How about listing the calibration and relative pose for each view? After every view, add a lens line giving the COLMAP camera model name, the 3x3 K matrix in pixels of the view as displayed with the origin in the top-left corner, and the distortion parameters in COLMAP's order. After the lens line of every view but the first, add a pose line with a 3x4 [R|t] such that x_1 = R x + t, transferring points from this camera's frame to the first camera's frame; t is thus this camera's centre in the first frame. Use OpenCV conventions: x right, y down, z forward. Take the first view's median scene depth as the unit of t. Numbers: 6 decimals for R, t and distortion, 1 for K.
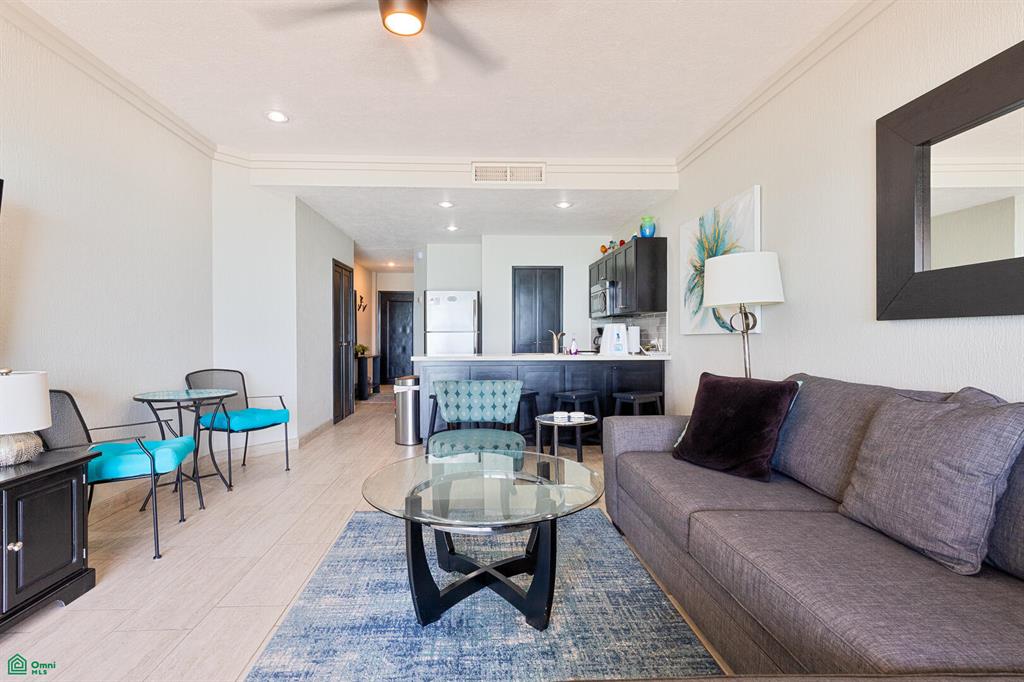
lens RADIAL K [[484.6, 0, 485.2], [0, 484.6, 338.1], [0, 0, 1]] dist [-0.000289, -0.000396]
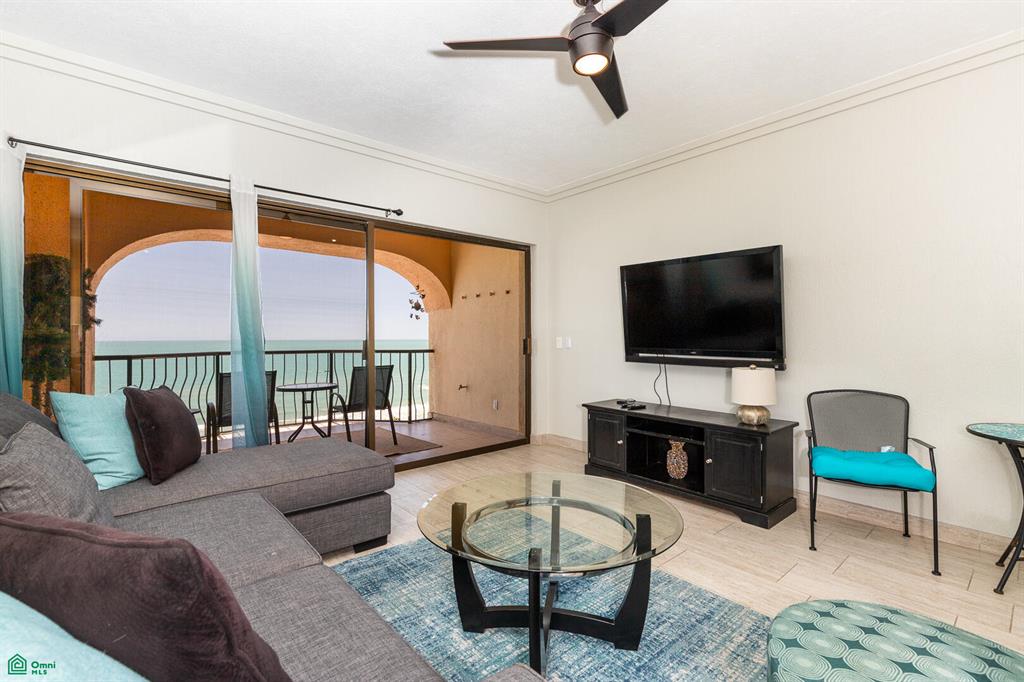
lens RADIAL K [[463.8, 0, 519.3], [0, 463.8, 338.1], [0, 0, 1]] dist [0.001123, -0.000265]
pose [[-0.766195, 0.005254, -0.642586, 0.380753], [-0.000711, 0.999959, 0.009023, -0.026150], [0.642608, 0.007370, -0.766160, 1.033129]]
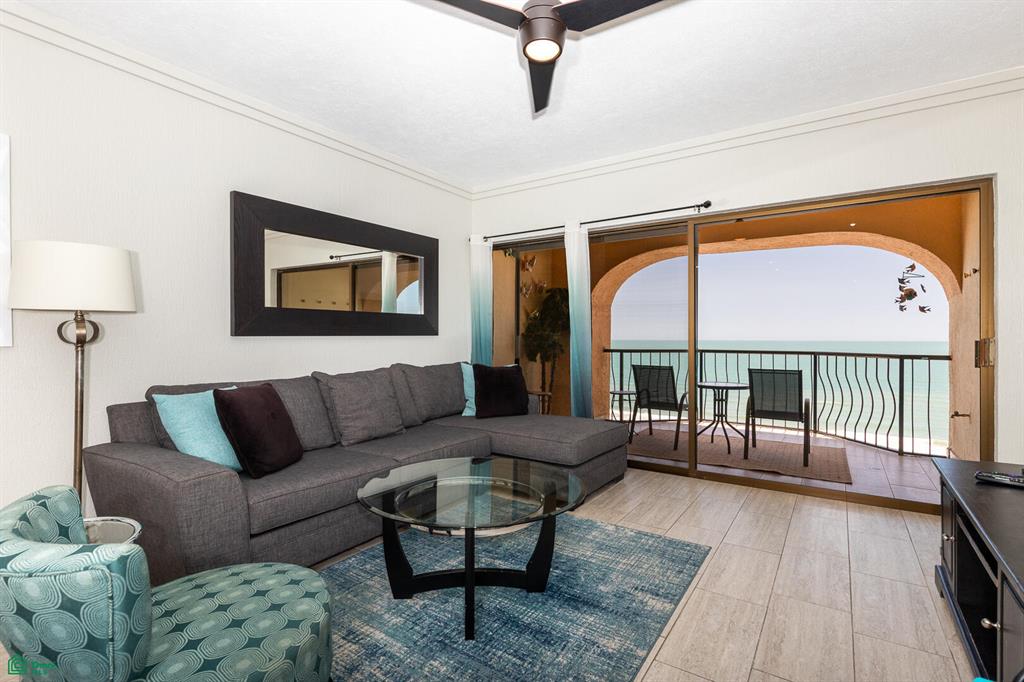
lens RADIAL K [[482.8, 0, 516.2], [0, 482.8, 338.7], [0, 0, 1]] dist [0.001750, 0.000419]
pose [[-0.817191, 0.001733, 0.576365, -0.436210], [0.005626, 0.999972, 0.004969, -0.021460], [-0.576340, 0.007303, -0.817177, 1.143491]]
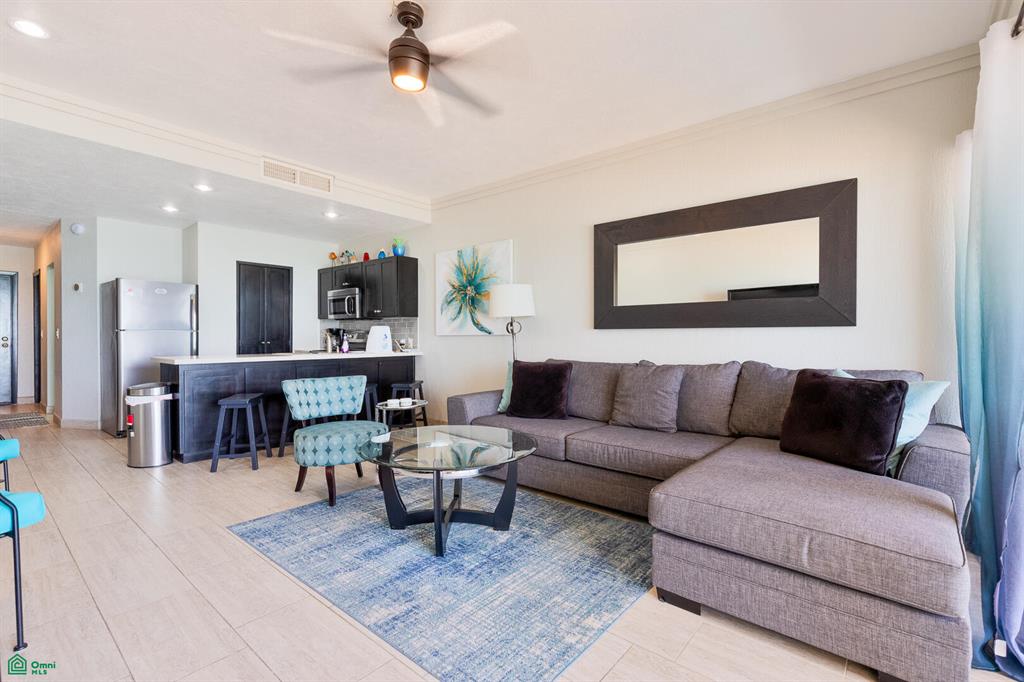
lens RADIAL K [[463.8, 0, 519.3], [0, 463.8, 338.1], [0, 0, 1]] dist [0.001123, -0.000265]
pose [[0.661238, 0.001607, 0.750175, -0.529241], [-0.000619, 0.999999, -0.001596, 0.001501], [-0.750176, 0.000591, 0.661238, 0.005169]]
